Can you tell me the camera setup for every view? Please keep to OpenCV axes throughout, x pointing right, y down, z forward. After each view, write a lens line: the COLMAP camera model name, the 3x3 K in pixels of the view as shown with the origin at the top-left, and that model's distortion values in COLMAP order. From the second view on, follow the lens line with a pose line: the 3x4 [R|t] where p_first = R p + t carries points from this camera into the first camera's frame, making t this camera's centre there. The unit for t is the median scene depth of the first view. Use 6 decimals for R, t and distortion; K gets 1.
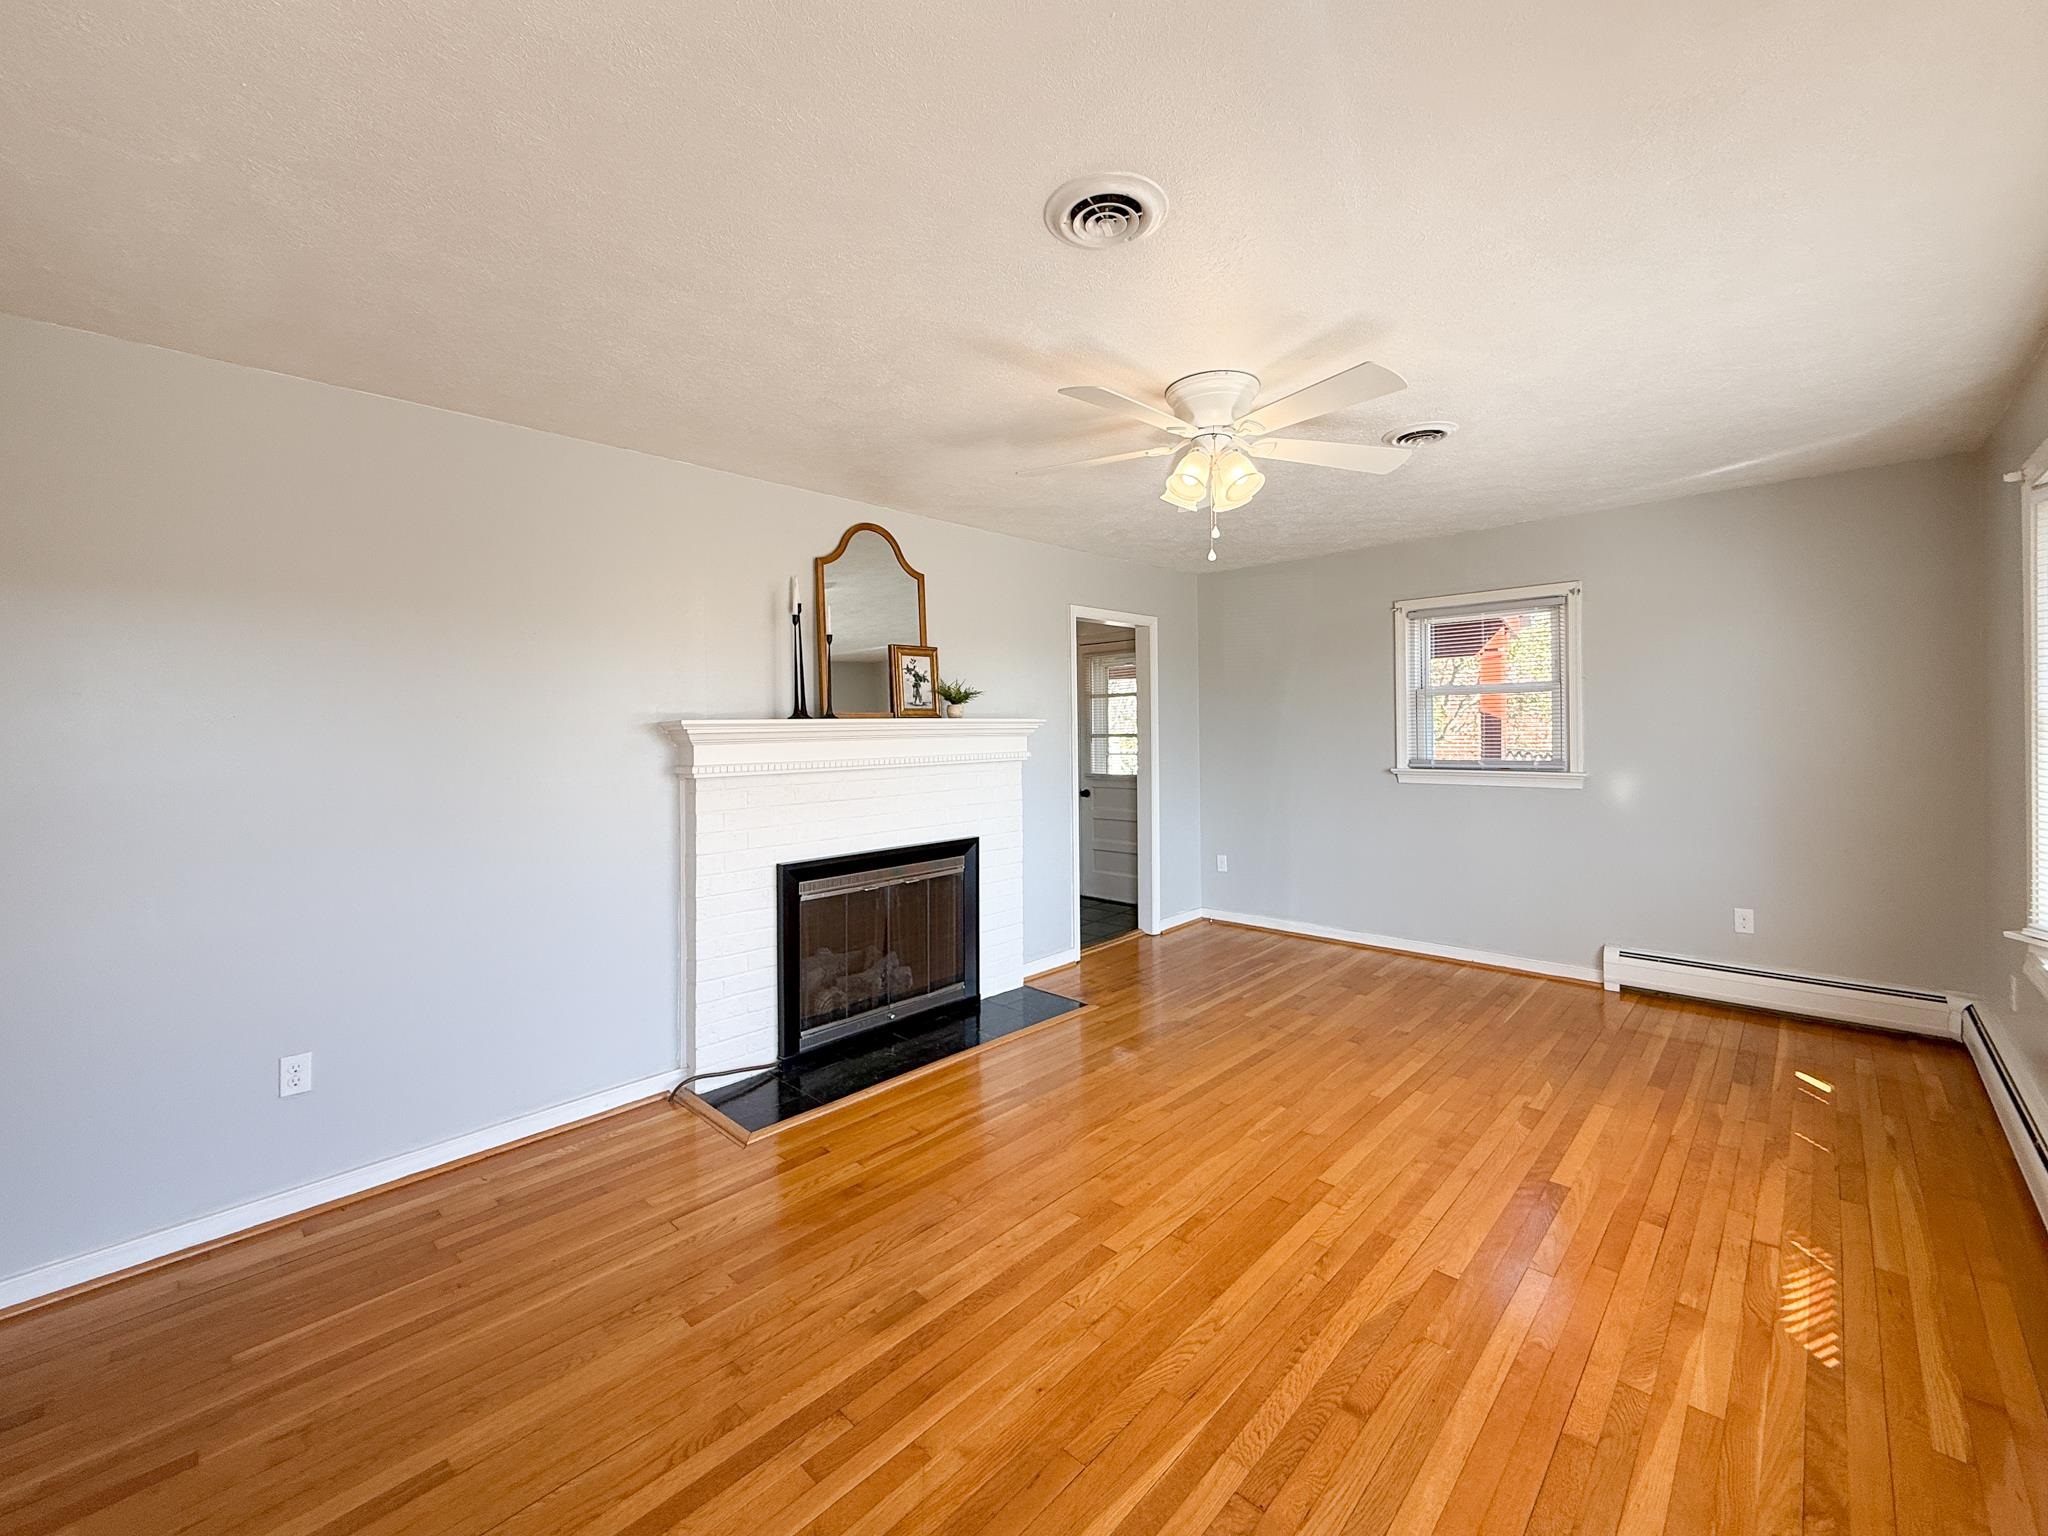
lens RADIAL K [[820.8, 0, 1019.1], [0, 820.8, 761.7], [0, 0, 1]] dist [-0.007562, 0.000410]
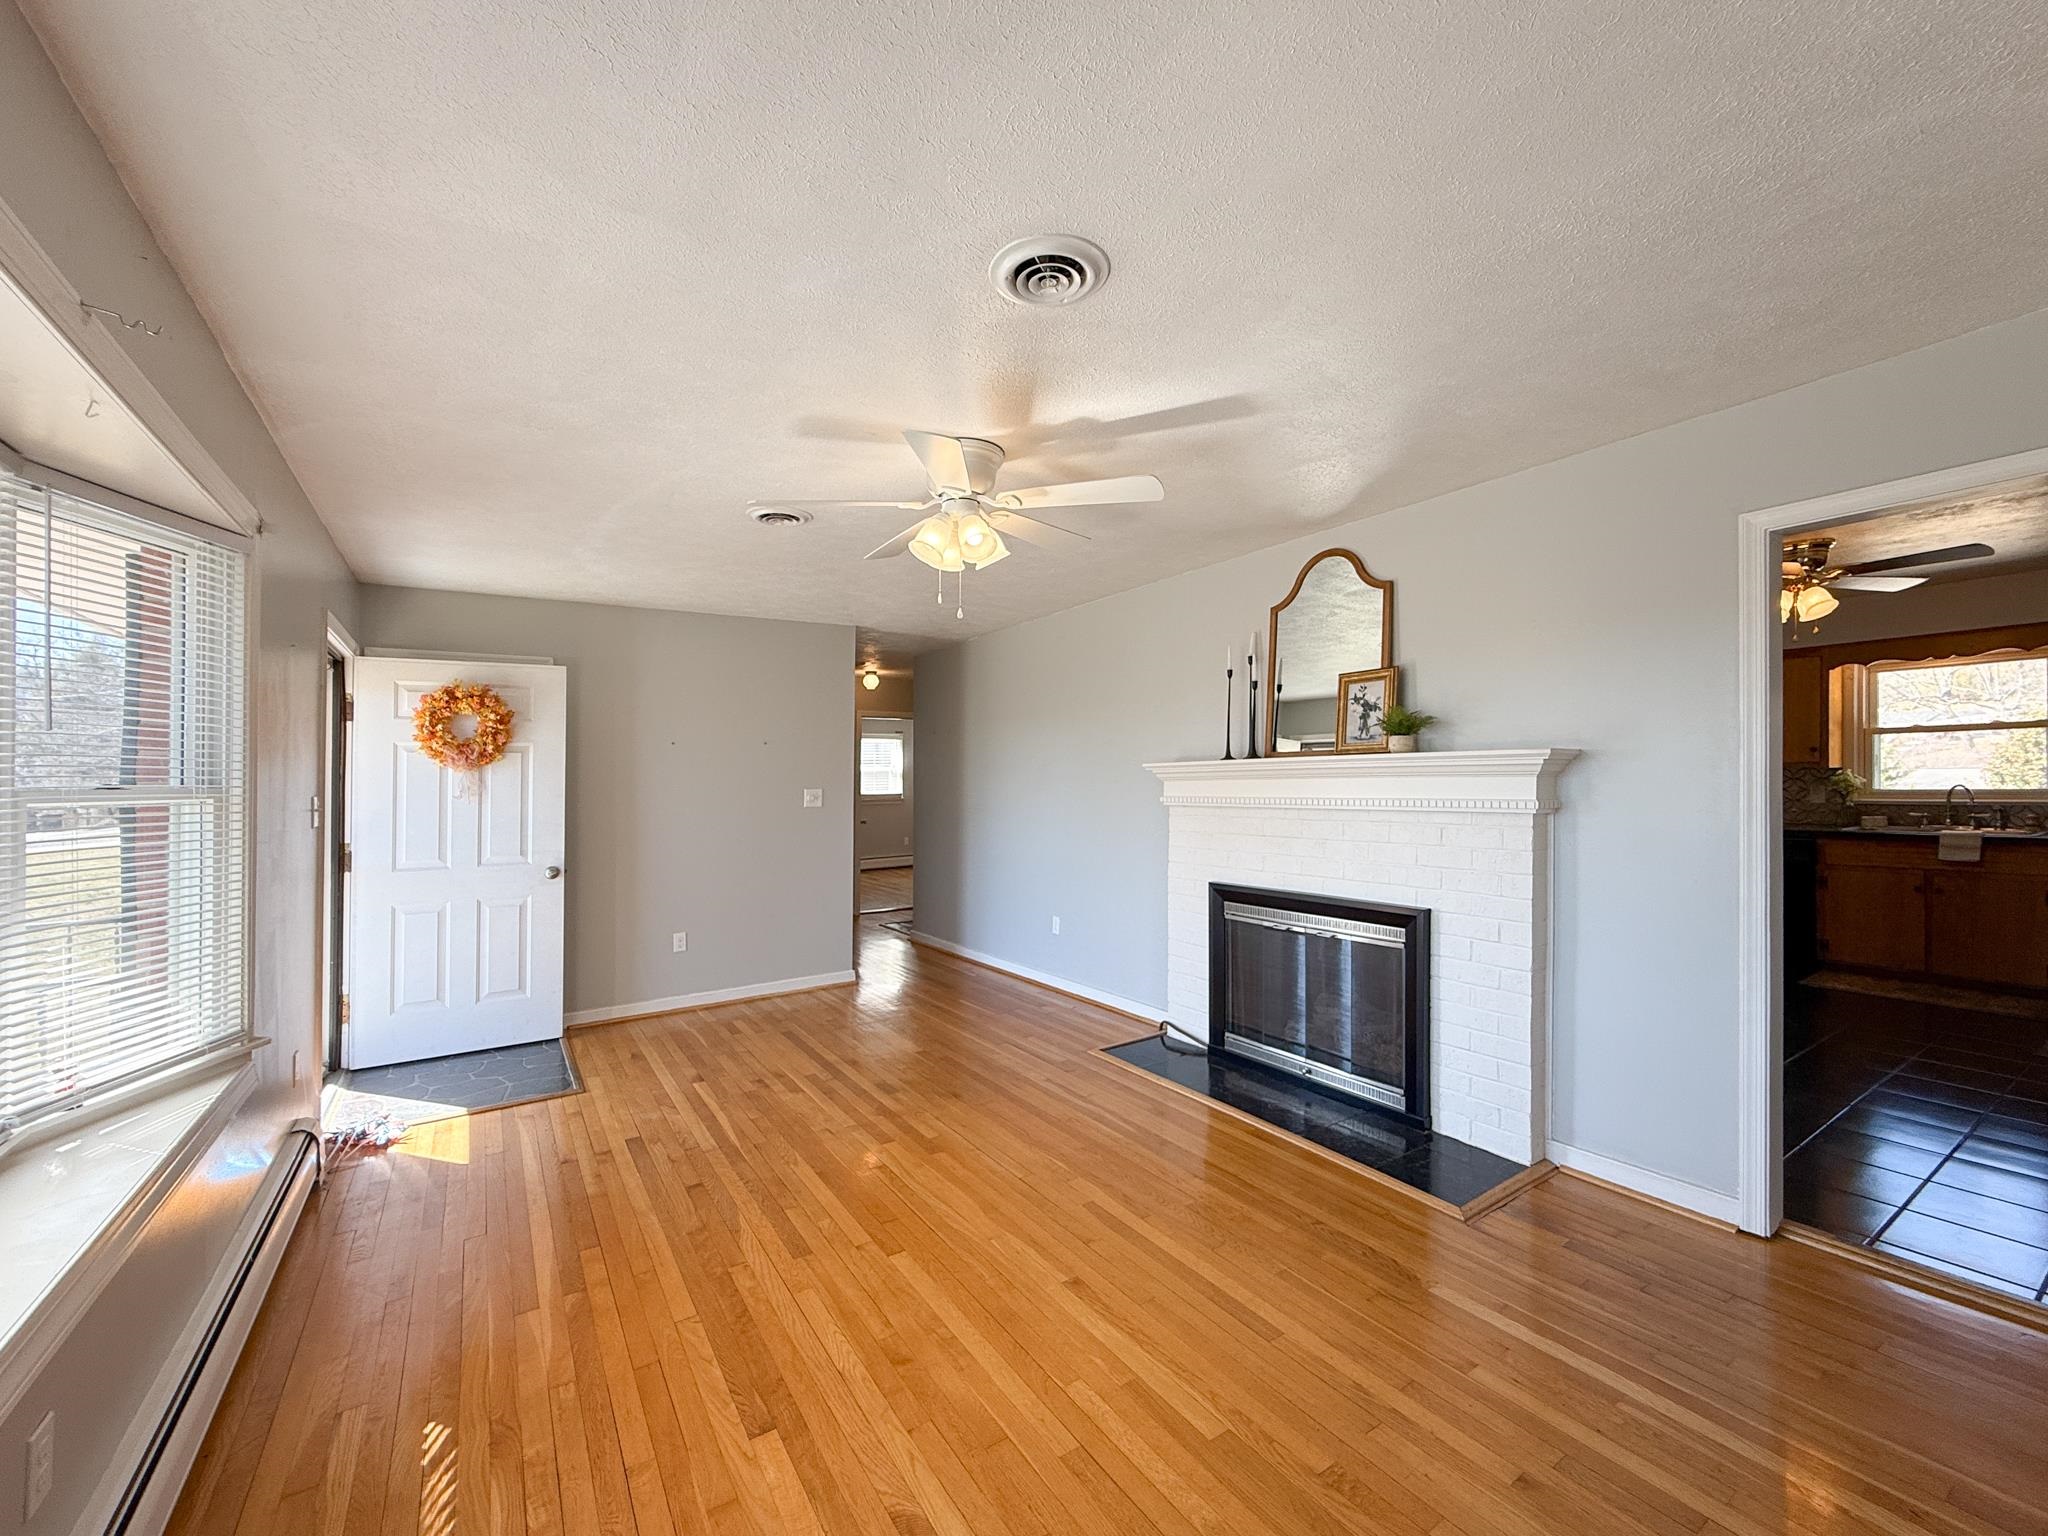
lens RADIAL K [[820.8, 0, 1024.4], [0, 820.8, 780.5], [0, 0, 1]] dist [-0.007562, 0.000410]
pose [[-0.209218, 0.025761, -0.977530, 0.878368], [-0.013340, 0.999485, 0.029195, -0.050904], [0.977778, 0.019148, -0.208766, 0.922897]]
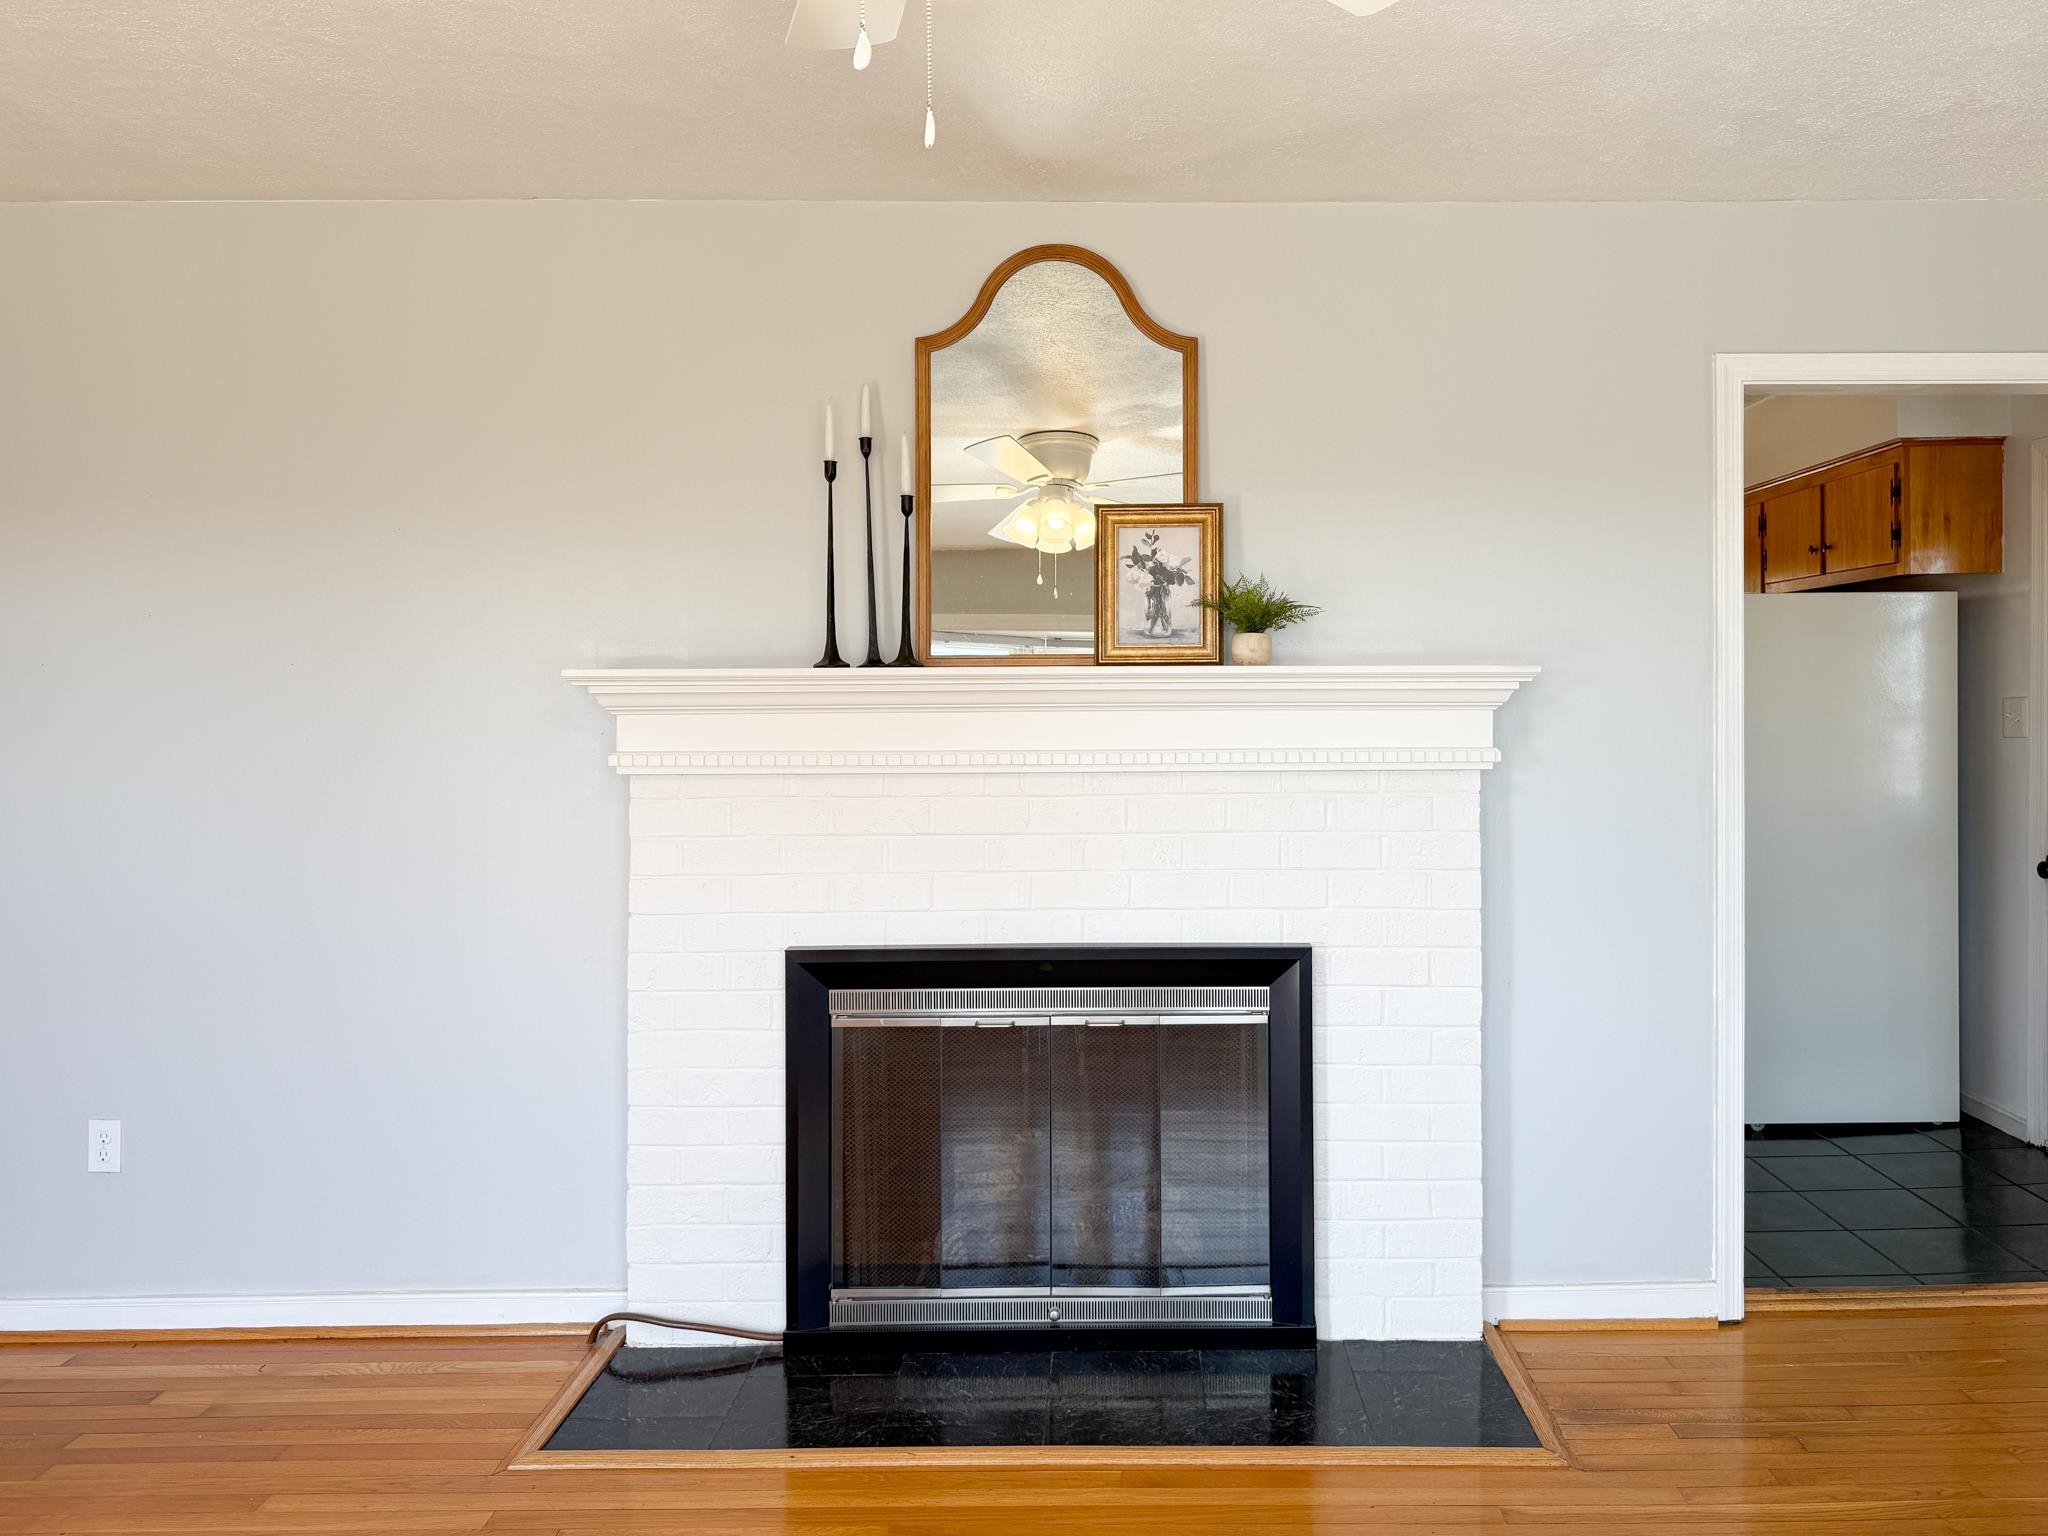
lens RADIAL K [[1443.5, 0, 1031.1], [0, 1443.5, 761.2], [0, 0, 1]] dist [0.033548, -0.041365]
pose [[0.707802, 0.039619, -0.705299, 0.426360], [-0.034243, 0.999177, 0.021762, -0.017497], [0.705580, 0.008749, 0.708576, 0.438650]]
